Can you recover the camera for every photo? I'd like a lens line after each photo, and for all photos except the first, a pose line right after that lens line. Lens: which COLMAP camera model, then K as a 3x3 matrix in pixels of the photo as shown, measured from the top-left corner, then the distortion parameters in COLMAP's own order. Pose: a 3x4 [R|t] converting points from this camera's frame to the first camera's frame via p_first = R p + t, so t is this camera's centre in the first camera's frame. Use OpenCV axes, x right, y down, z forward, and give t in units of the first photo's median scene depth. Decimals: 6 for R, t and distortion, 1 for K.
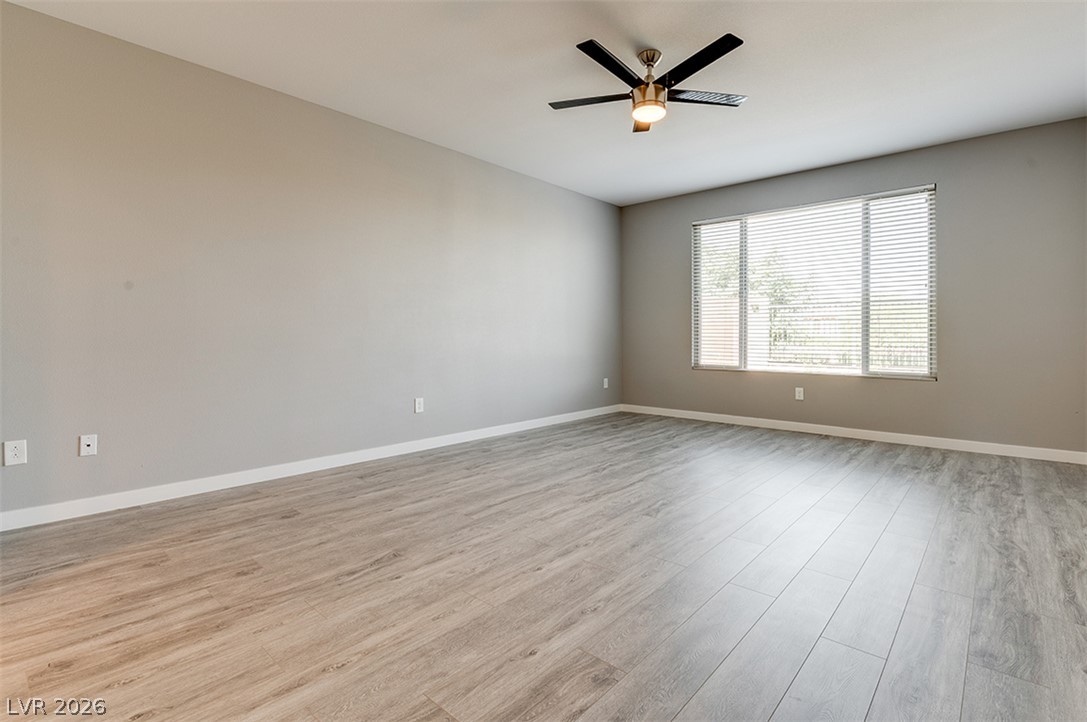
lens RADIAL K [[488.0, 0, 546.1], [0, 488.0, 350.2], [0, 0, 1]] dist [-0.003286, -0.001212]
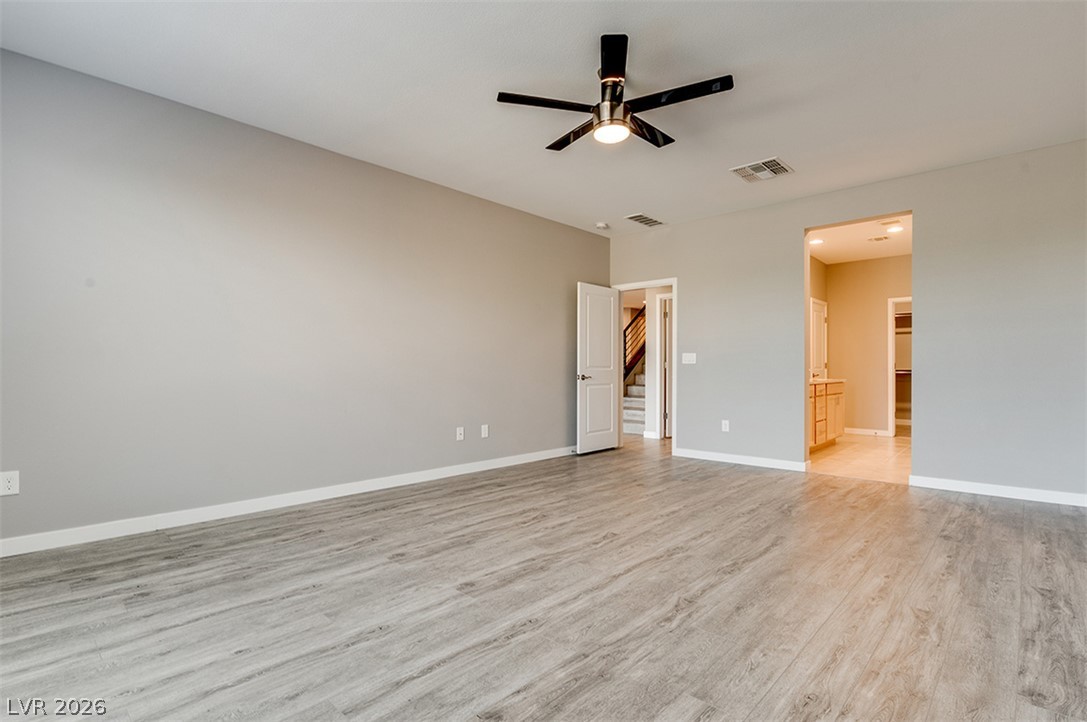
lens RADIAL K [[488.0, 0, 545.2], [0, 488.0, 360.8], [0, 0, 1]] dist [-0.003286, -0.001212]
pose [[-0.999990, -0.003204, 0.003087, 0.359517], [-0.003162, 0.999905, 0.013445, -0.062524], [-0.003130, 0.013435, -0.999905, 2.070038]]
